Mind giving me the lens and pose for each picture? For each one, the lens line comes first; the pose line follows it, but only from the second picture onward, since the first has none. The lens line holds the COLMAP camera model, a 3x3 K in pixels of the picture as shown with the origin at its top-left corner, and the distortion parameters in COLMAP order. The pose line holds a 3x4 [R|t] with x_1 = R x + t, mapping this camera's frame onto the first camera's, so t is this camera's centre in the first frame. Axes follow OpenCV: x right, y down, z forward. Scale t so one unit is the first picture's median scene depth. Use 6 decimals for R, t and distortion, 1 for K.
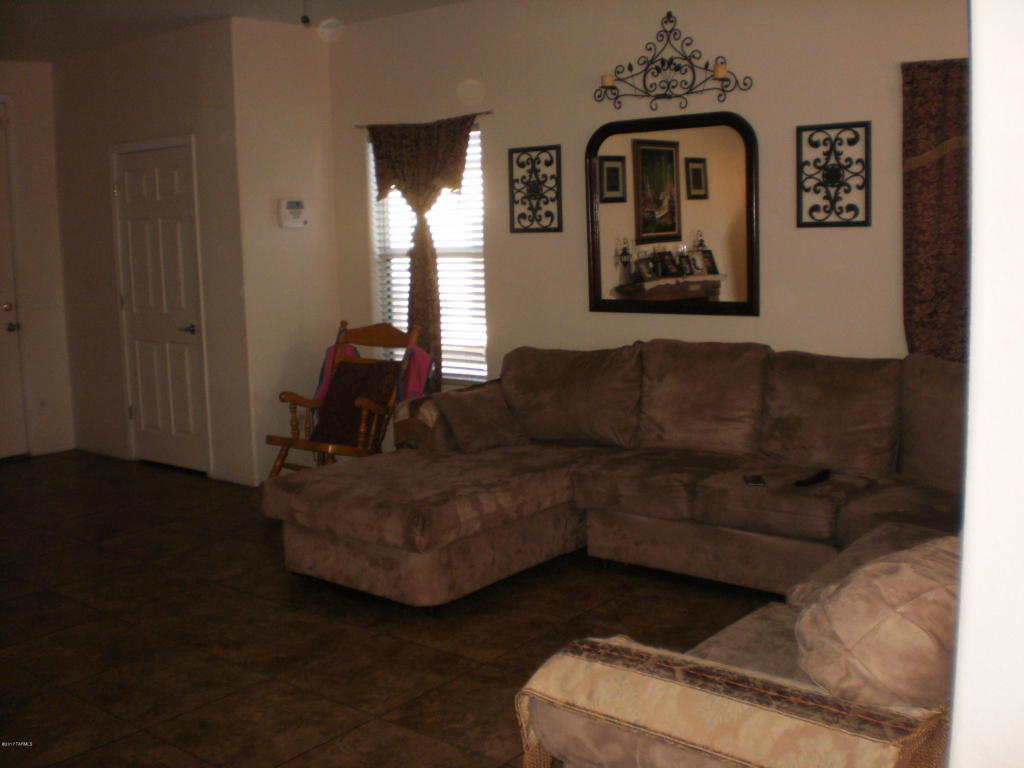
lens RADIAL K [[1101.4, 0, 514.3], [0, 1101.4, 361.1], [0, 0, 1]] dist [-0.023373, -0.287216]
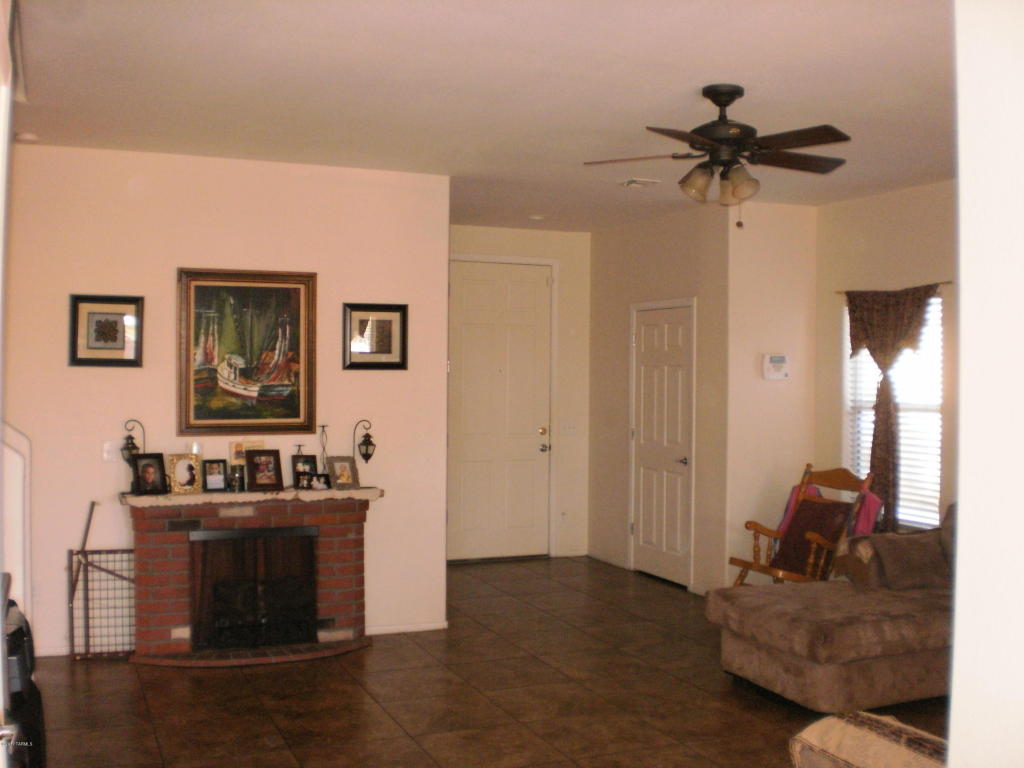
lens RADIAL K [[1101.4, 0, 514.3], [0, 1101.4, 361.1], [0, 0, 1]] dist [-0.023373, -0.287216]
pose [[0.878048, 0.032521, -0.477466, 0.113045], [-0.093285, 0.990182, -0.104105, 0.004633], [0.469392, 0.135950, 0.872461, -0.134634]]
